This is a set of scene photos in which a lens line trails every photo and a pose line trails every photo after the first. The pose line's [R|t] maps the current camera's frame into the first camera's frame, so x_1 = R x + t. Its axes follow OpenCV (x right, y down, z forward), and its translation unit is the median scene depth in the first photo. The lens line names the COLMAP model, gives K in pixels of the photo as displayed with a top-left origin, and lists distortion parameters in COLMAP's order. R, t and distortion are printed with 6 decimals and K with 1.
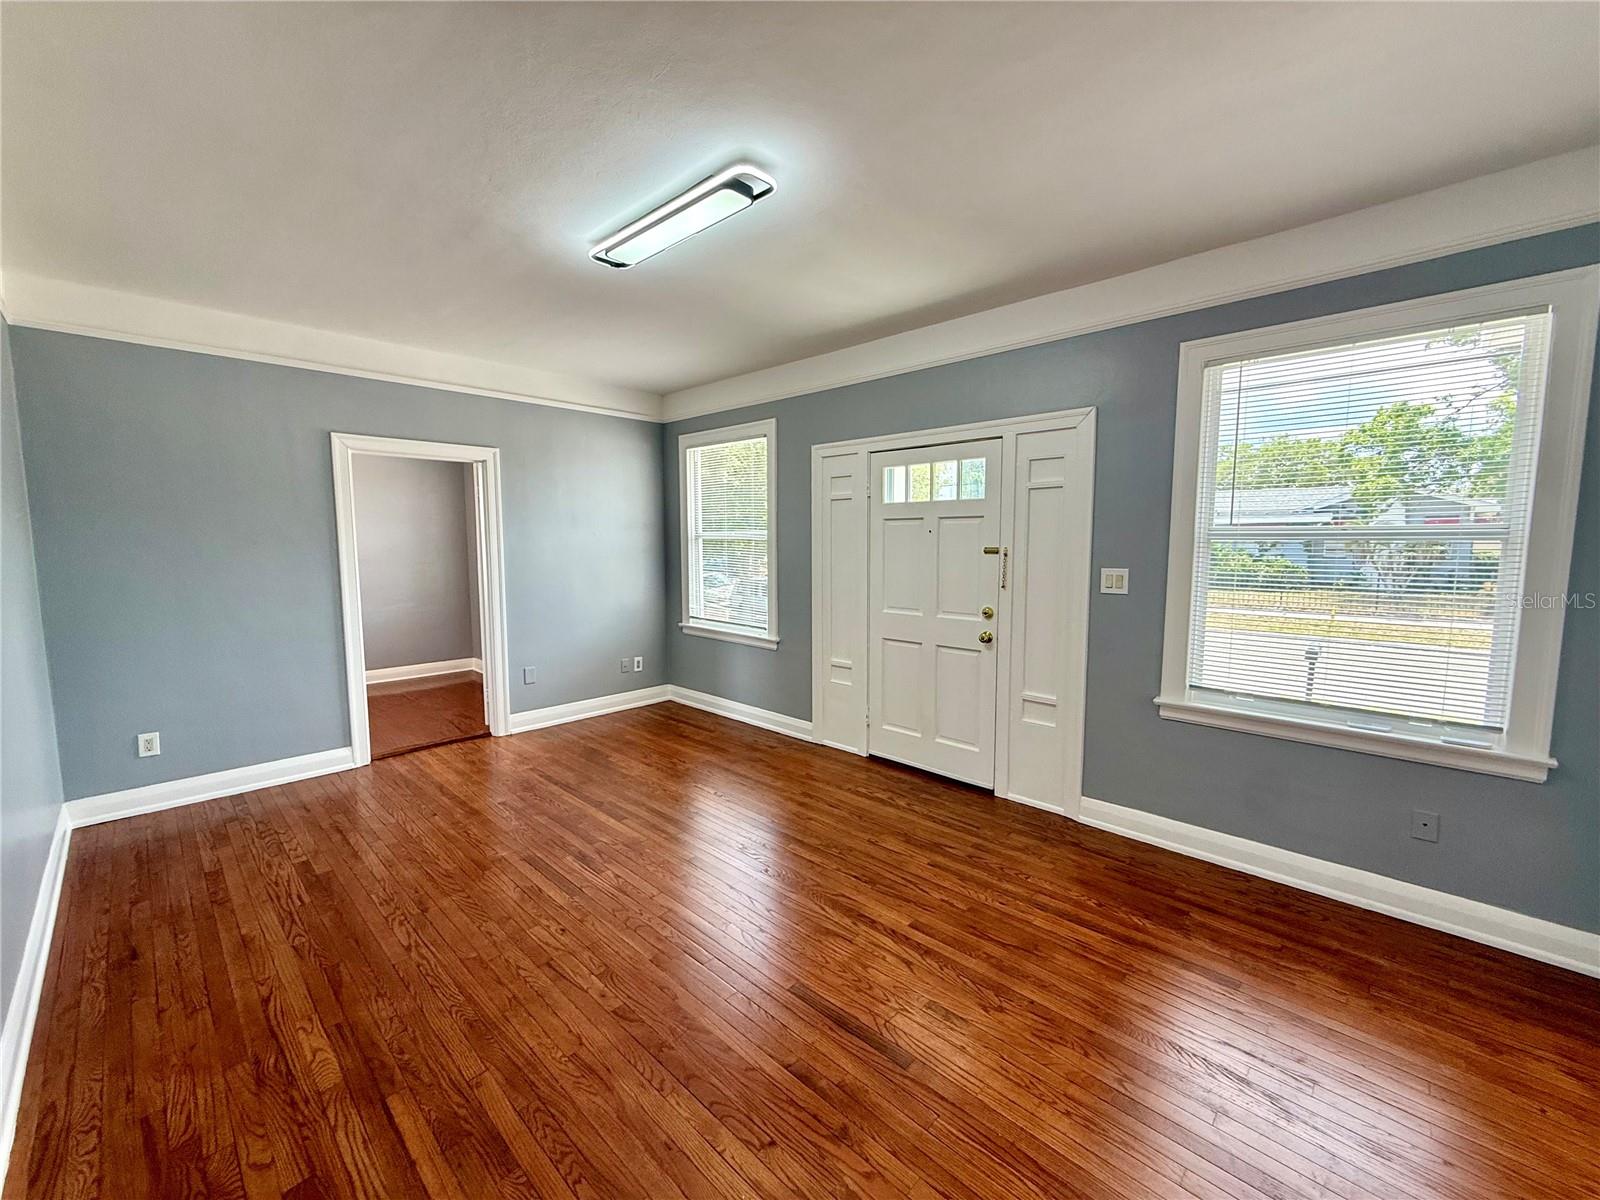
lens RADIAL K [[636.9, 0, 792.7], [0, 636.9, 602.2], [0, 0, 1]] dist [-0.000714, 0.000971]
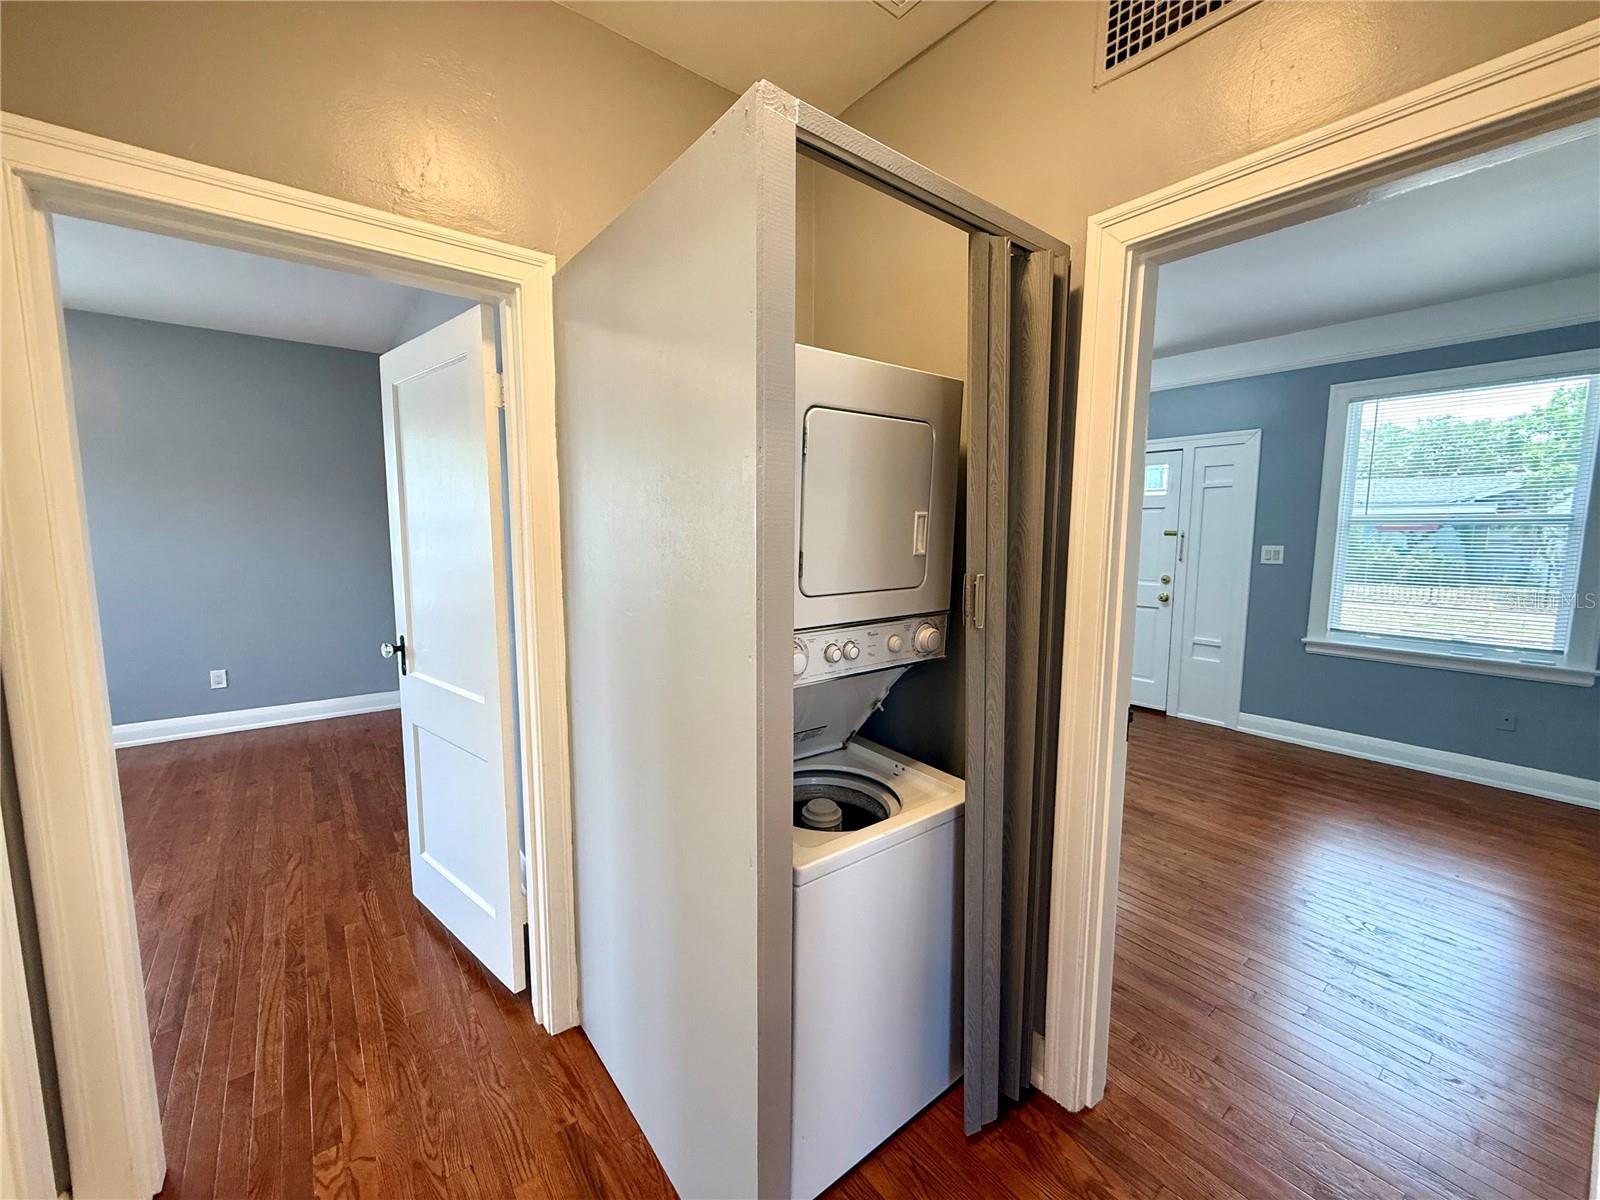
lens RADIAL K [[636.9, 0, 791.7], [0, 636.9, 602.7], [0, 0, 1]] dist [-0.000714, 0.000971]
pose [[0.990361, 0.019993, -0.137059, -0.324648], [-0.017863, 0.999700, 0.016757, 0.063529], [0.137353, -0.014147, 0.990421, -0.497258]]
